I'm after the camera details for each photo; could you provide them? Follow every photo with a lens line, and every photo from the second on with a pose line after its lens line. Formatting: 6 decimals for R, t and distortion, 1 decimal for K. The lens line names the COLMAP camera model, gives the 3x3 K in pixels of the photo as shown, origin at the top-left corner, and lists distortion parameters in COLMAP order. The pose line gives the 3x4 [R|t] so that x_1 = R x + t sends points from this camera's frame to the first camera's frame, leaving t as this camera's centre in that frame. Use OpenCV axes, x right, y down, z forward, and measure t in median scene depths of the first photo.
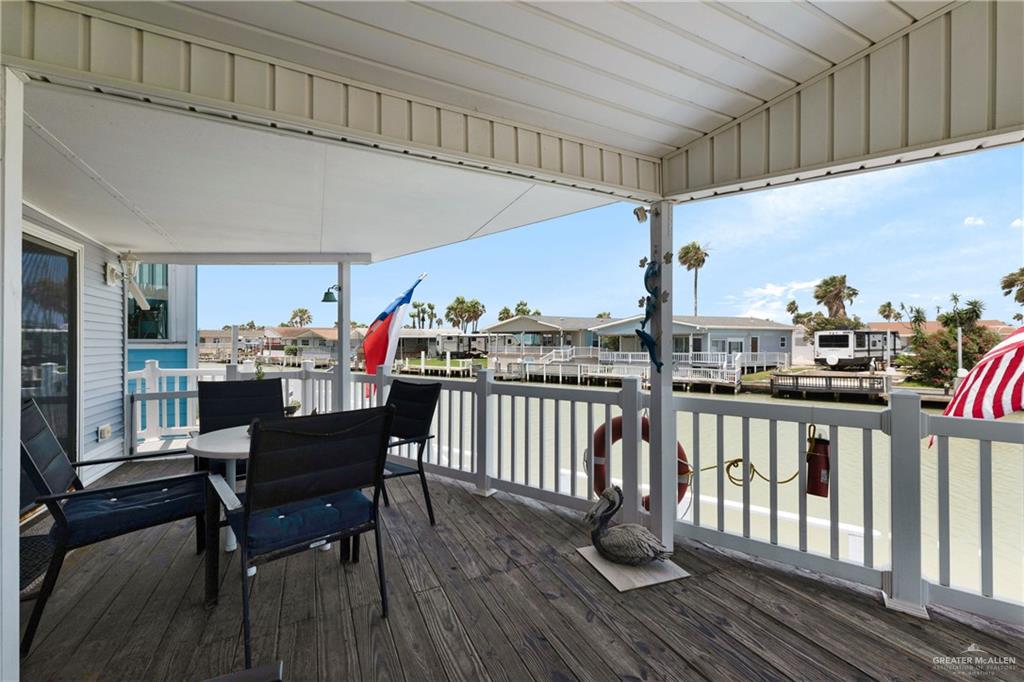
lens RADIAL K [[416.1, 0, 512.0], [0, 416.1, 341.0], [0, 0, 1]] dist [0.000104, -0.000099]
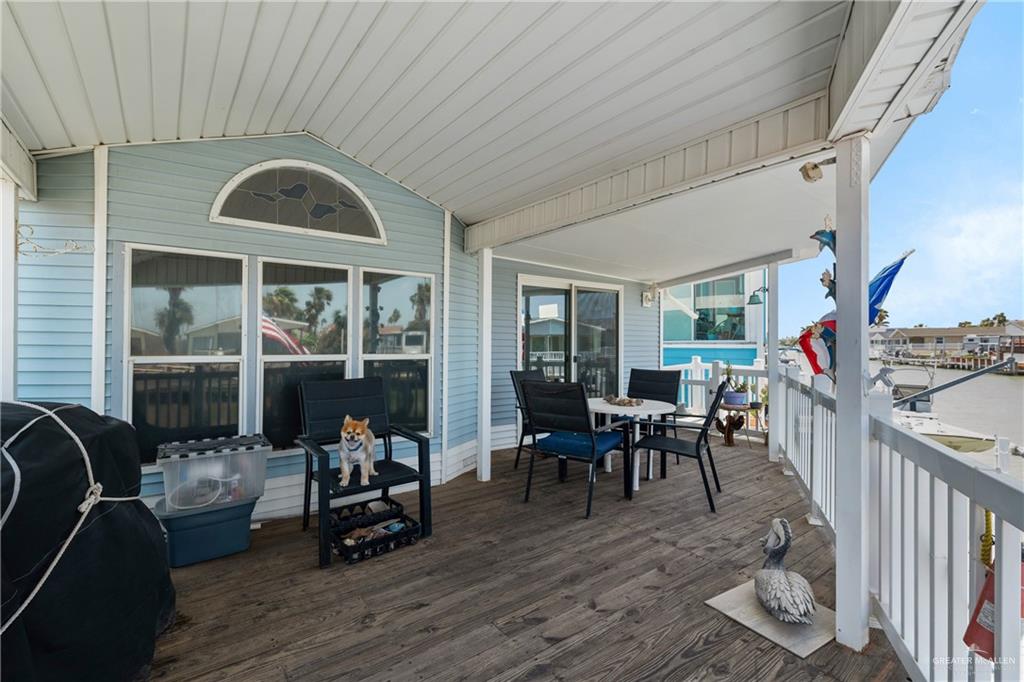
lens RADIAL K [[458.3, 0, 512.0], [0, 458.3, 341.0], [0, 0, 1]] dist [0.002564, 0.000035]
pose [[0.191187, -0.005911, -0.981536, 0.922571], [0.005413, 0.999973, -0.004967, 0.001733], [0.981539, -0.004363, 0.191214, 0.275973]]
